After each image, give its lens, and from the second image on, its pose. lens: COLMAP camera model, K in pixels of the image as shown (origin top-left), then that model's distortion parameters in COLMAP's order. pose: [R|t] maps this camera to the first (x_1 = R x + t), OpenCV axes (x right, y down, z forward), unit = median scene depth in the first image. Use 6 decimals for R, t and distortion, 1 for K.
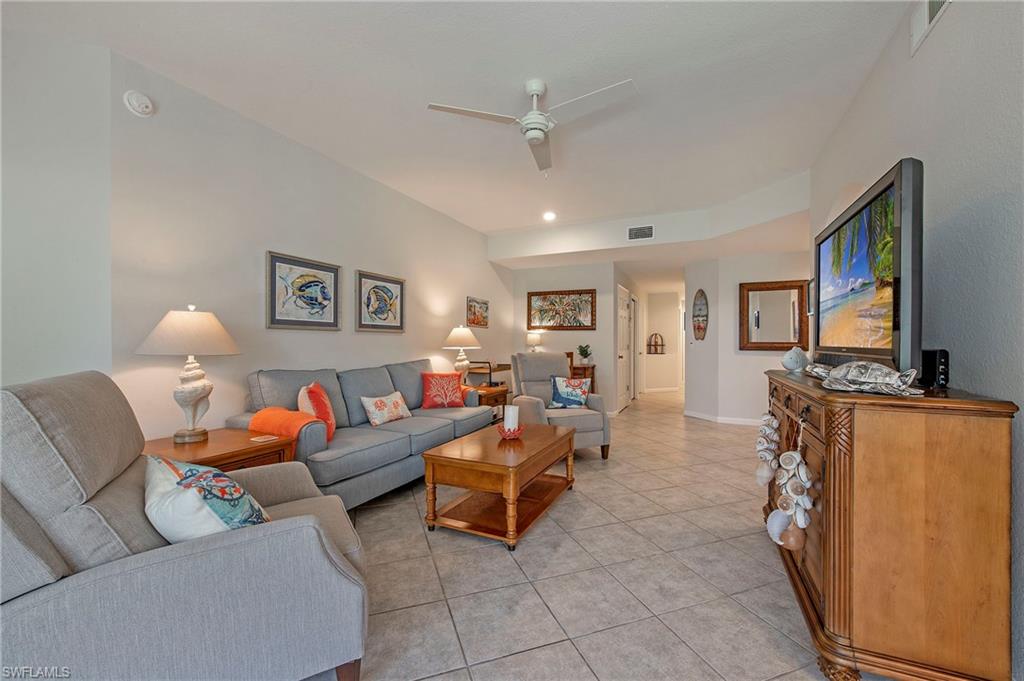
lens RADIAL K [[410.4, 0, 512.0], [0, 410.4, 342.0], [0, 0, 1]] dist [-0.003398, -0.002829]
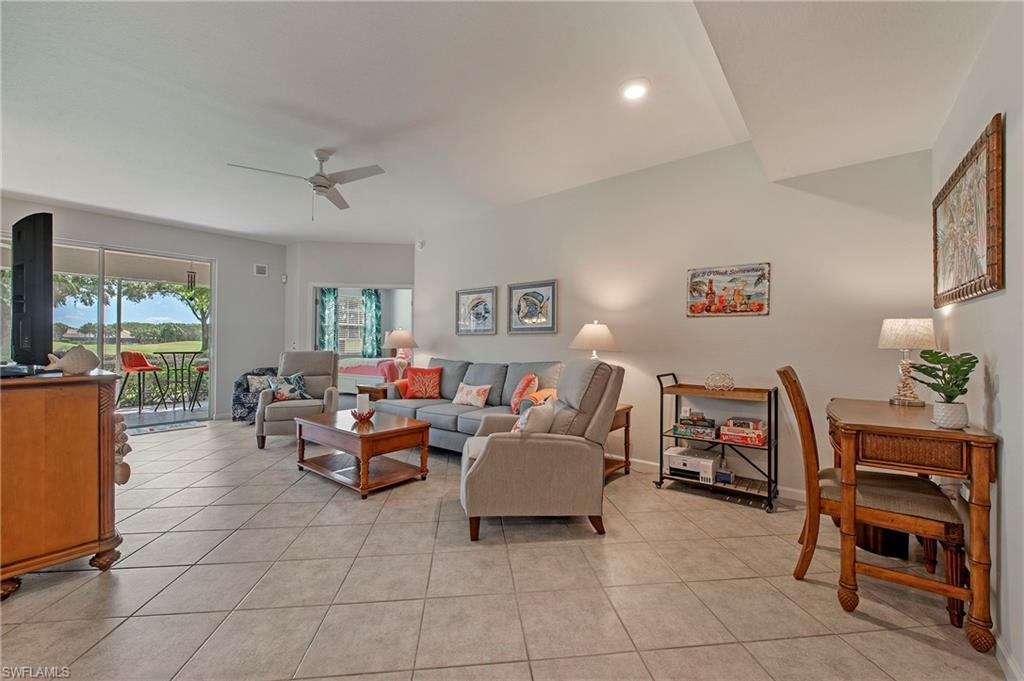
lens RADIAL K [[410.4, 0, 516.3], [0, 410.4, 344.8], [0, 0, 1]] dist [-0.003398, -0.002829]
pose [[-0.234160, -0.003171, -0.972193, 0.773294], [-0.003605, 0.999991, -0.002393, 0.007700], [0.972191, 0.002945, -0.234169, 1.239372]]
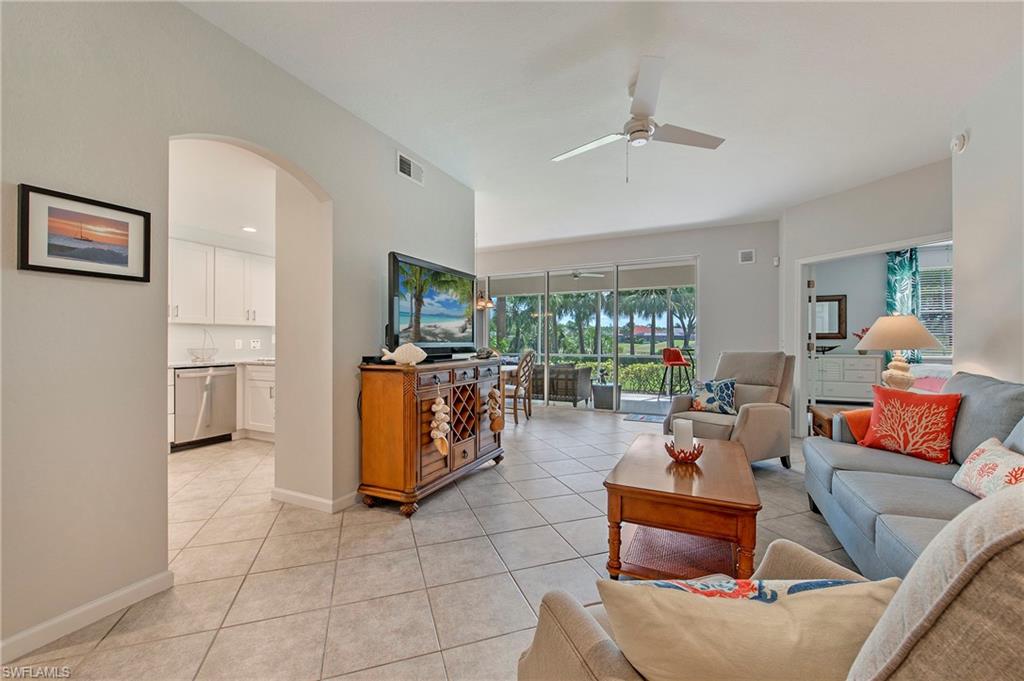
lens RADIAL K [[410.4, 0, 512.4], [0, 410.4, 339.7], [0, 0, 1]] dist [-0.003398, -0.002829]
pose [[-0.999973, -0.004723, 0.005564, 0.230777], [-0.004737, 0.999986, -0.002476, 0.003761], [-0.005552, -0.002503, -0.999981, 1.282949]]
